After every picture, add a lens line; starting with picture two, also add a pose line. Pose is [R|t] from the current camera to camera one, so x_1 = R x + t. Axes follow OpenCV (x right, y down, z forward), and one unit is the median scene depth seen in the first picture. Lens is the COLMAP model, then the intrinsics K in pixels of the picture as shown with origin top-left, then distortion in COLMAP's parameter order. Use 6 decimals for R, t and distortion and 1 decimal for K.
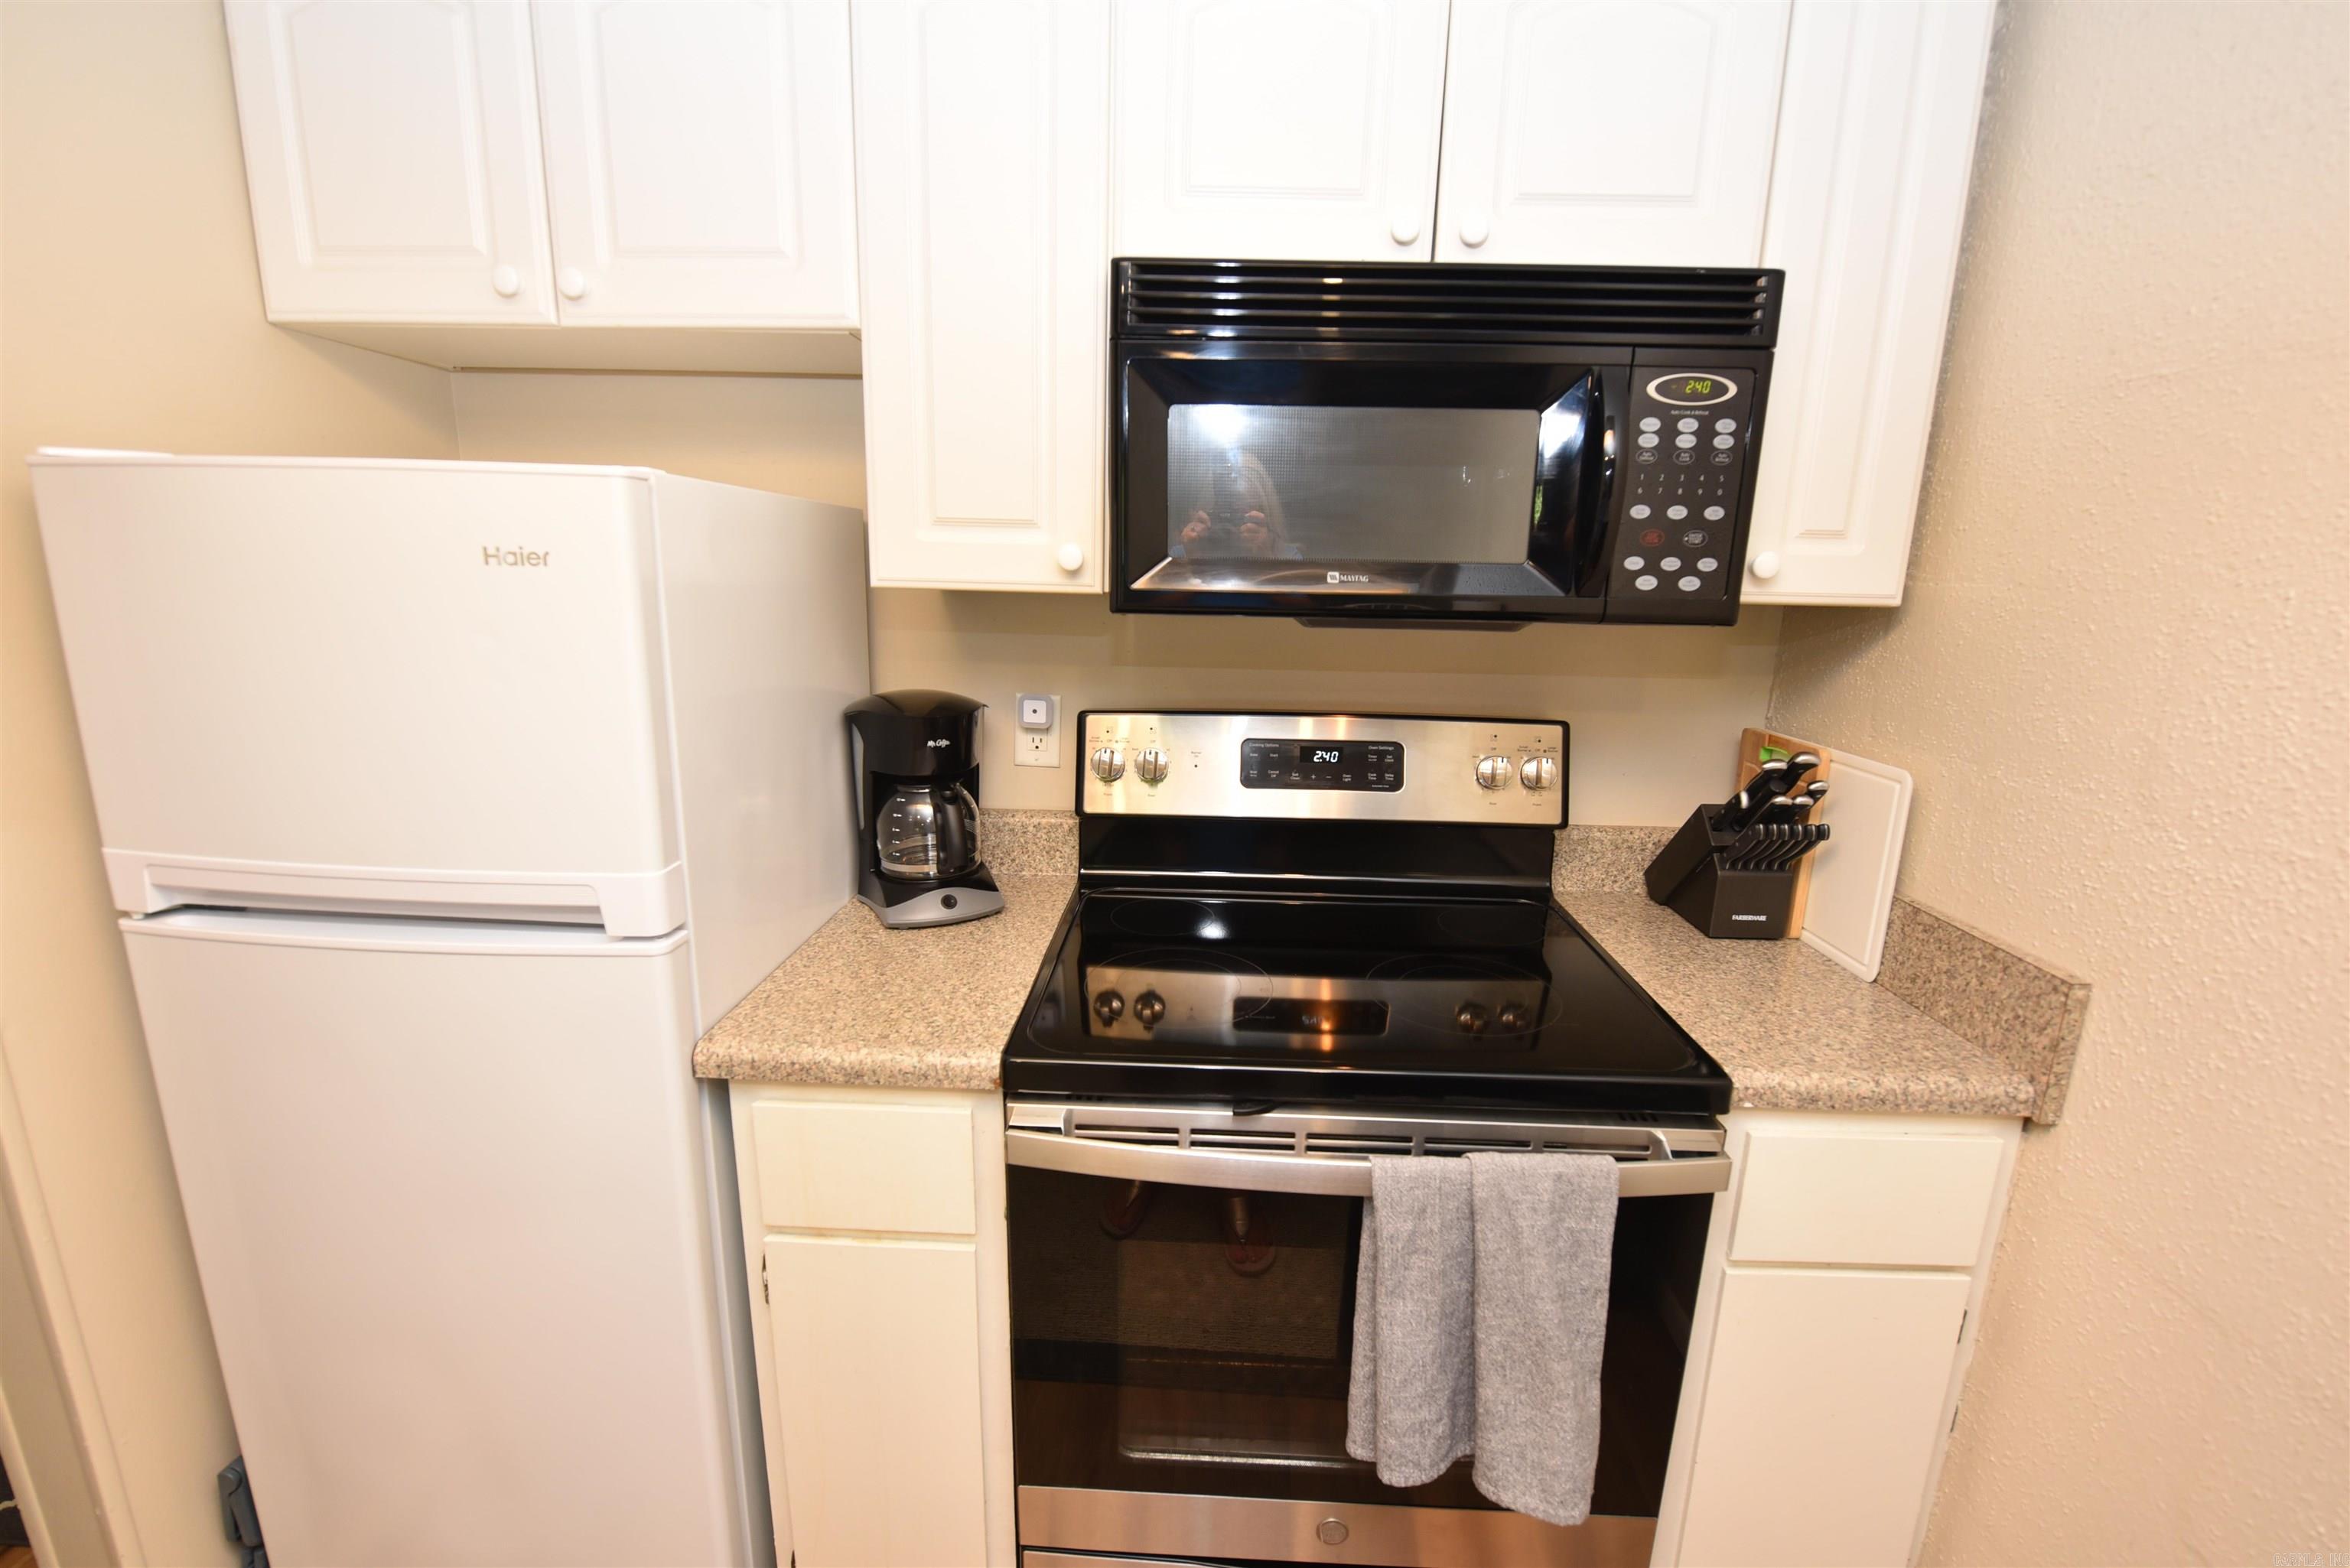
lens RADIAL K [[983.7, 0, 1183.3], [0, 983.7, 784.7], [0, 0, 1]] dist [-0.012250, -0.003468]
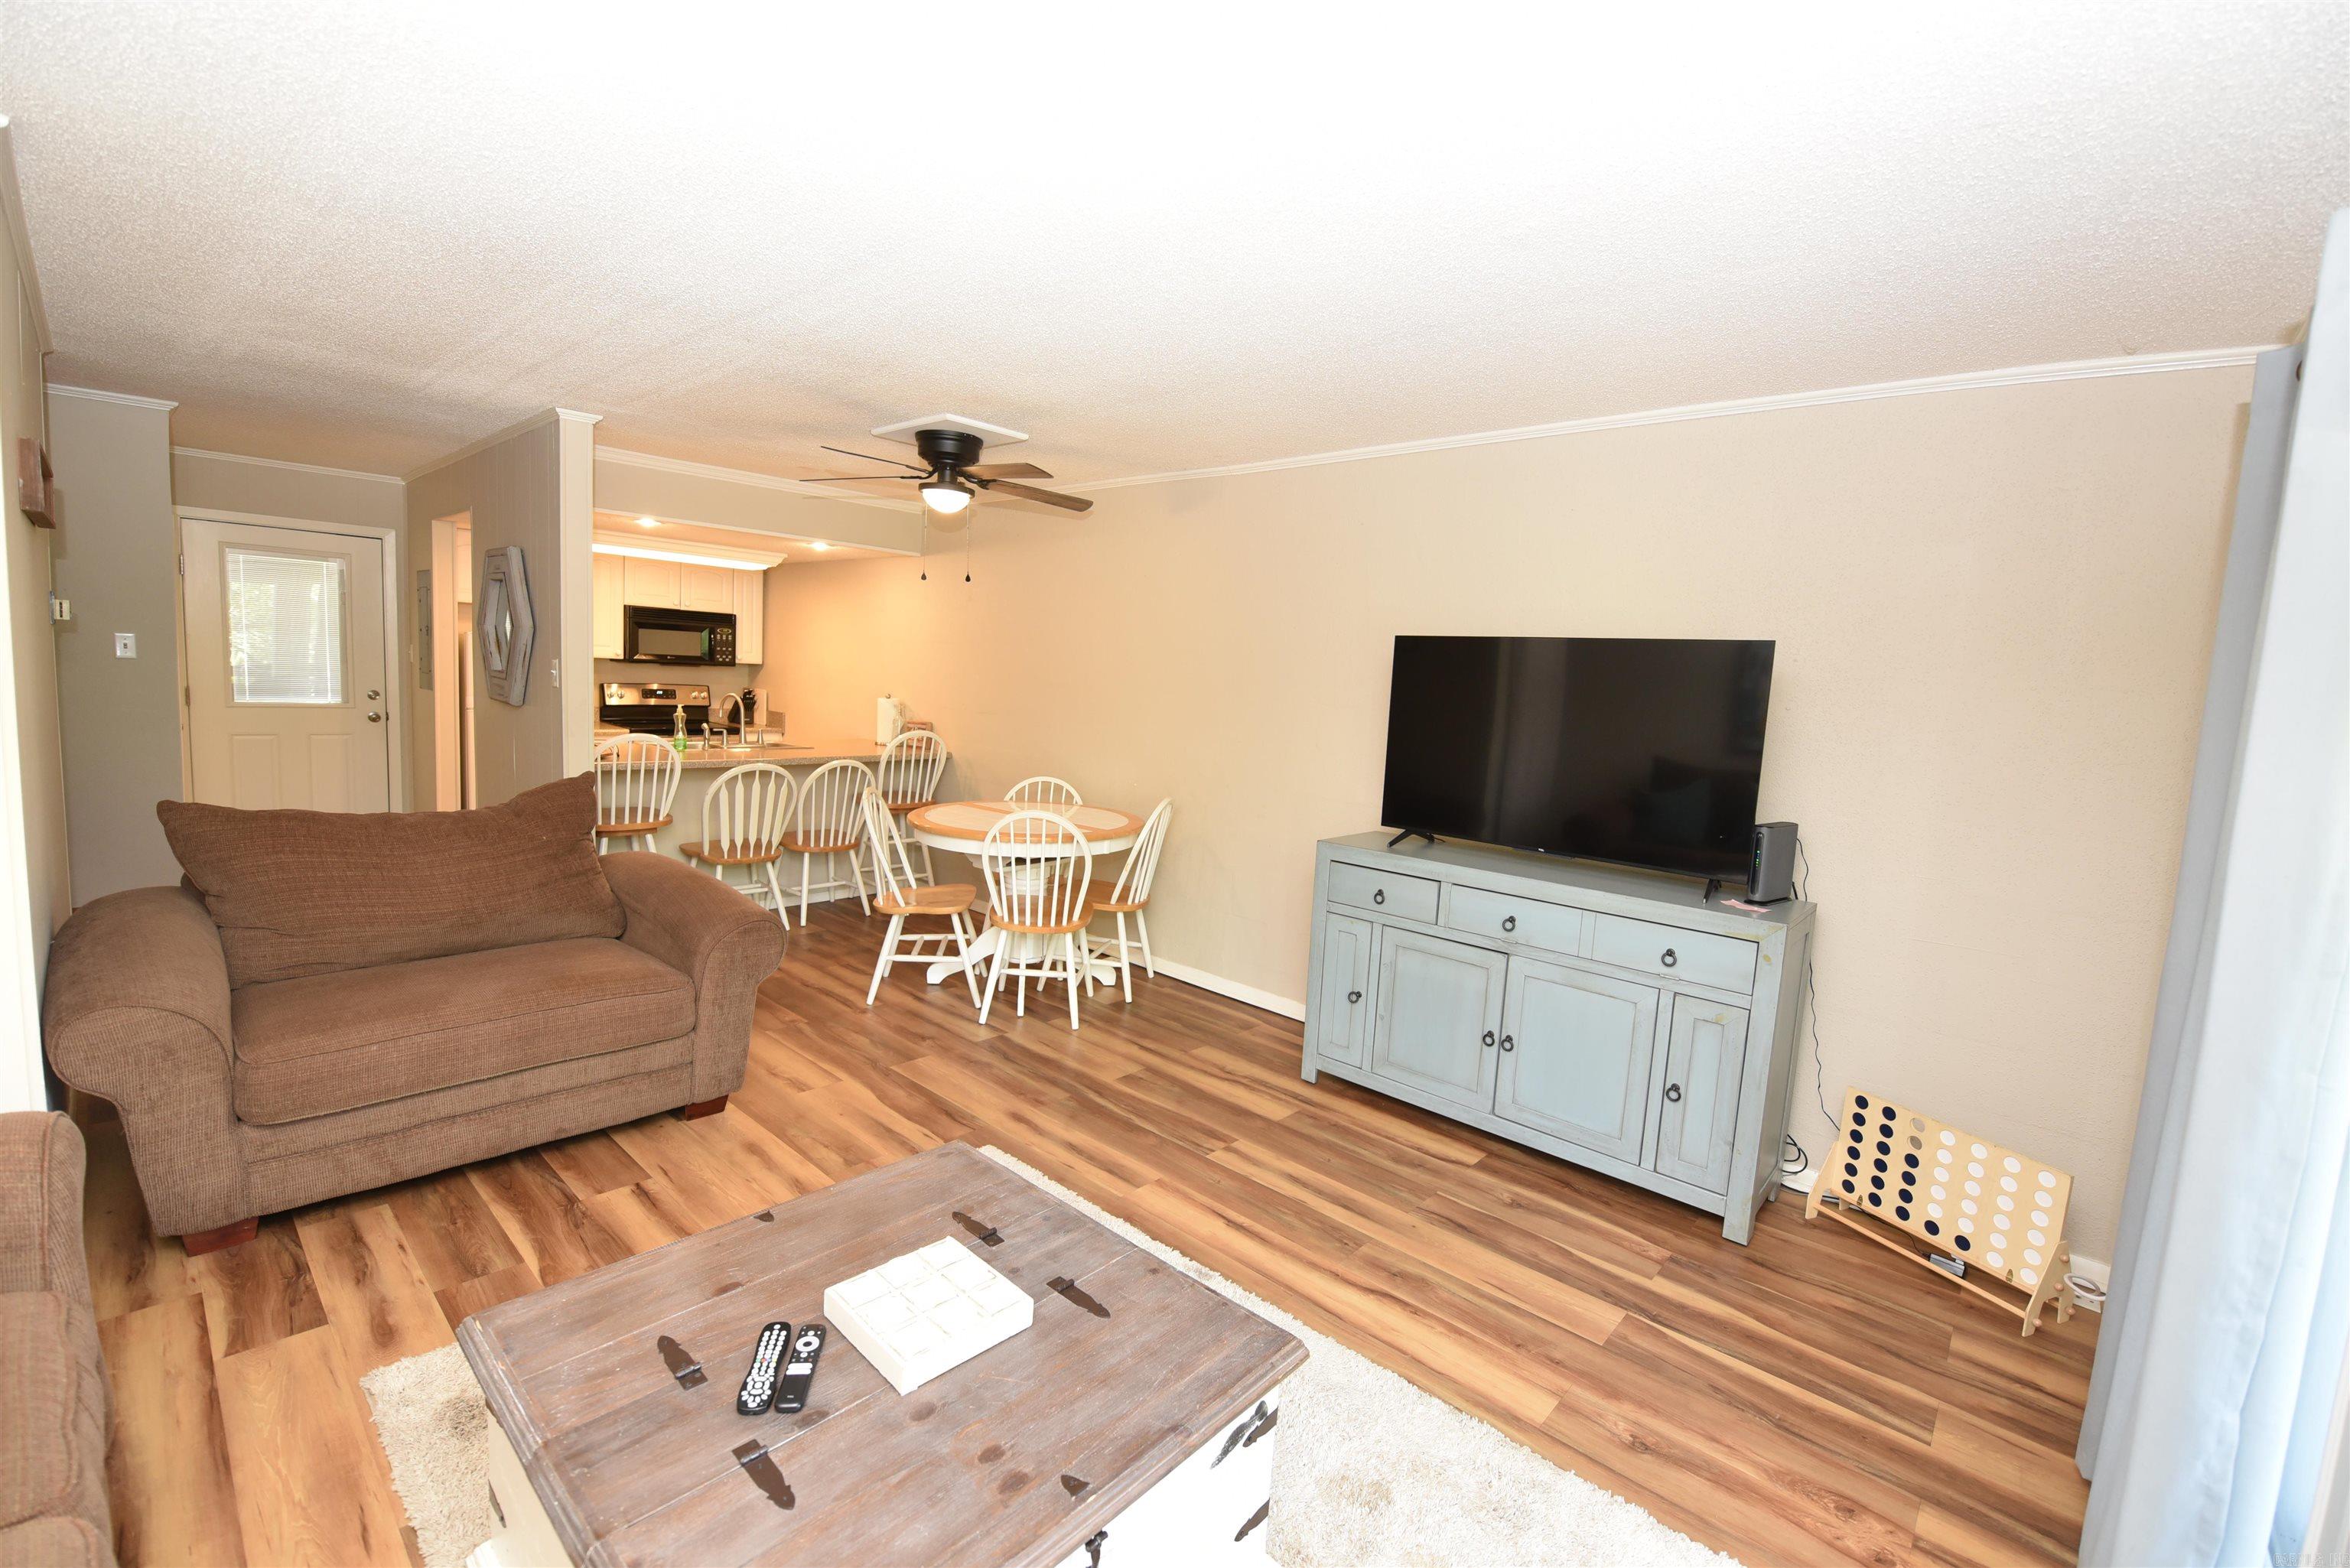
lens RADIAL K [[983.7, 0, 1183.3], [0, 983.7, 784.7], [0, 0, 1]] dist [-0.012250, -0.003468]
pose [[0.648562, -0.070759, 0.757866, -2.513337], [0.121302, 0.992553, -0.011137, 1.057752], [-0.751434, 0.099154, 0.652316, -5.439572]]
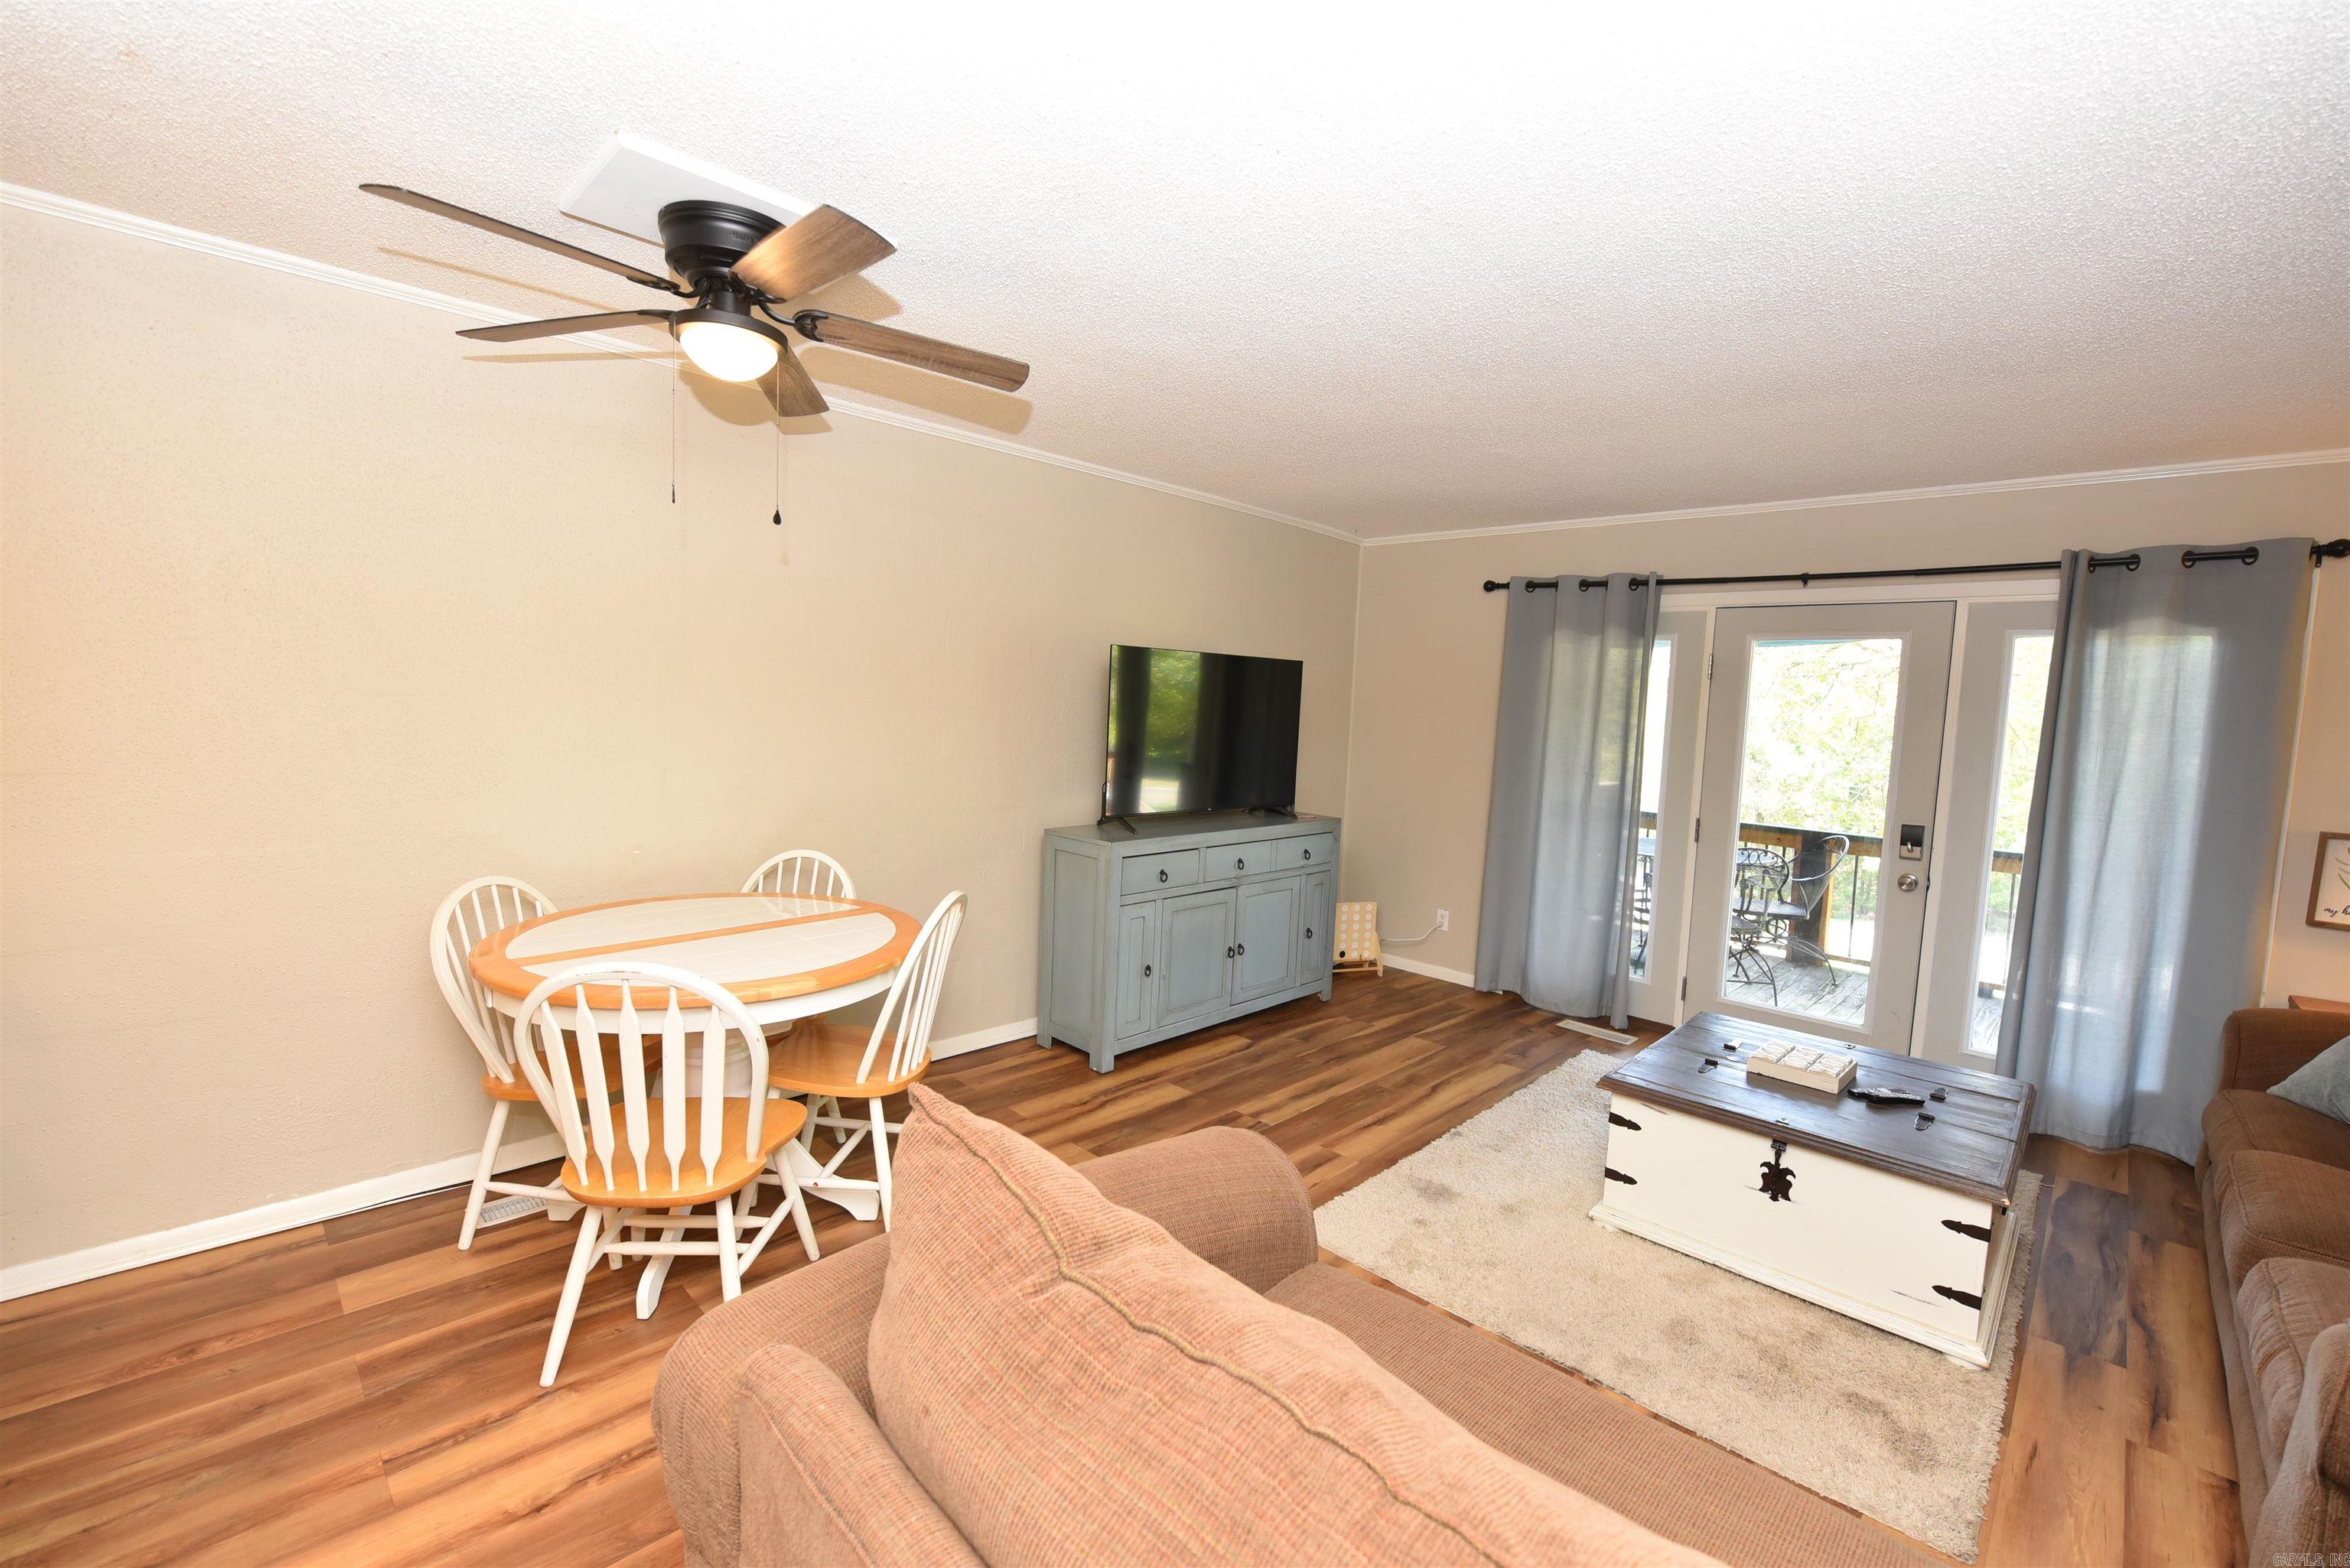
lens RADIAL K [[983.7, 0, 1183.3], [0, 983.7, 784.7], [0, 0, 1]] dist [-0.012250, -0.003468]
pose [[-0.734424, -0.115907, 0.668720, -2.202714], [0.084486, 0.962032, 0.259533, 0.223246], [-0.673412, 0.247105, -0.696747, -1.564529]]
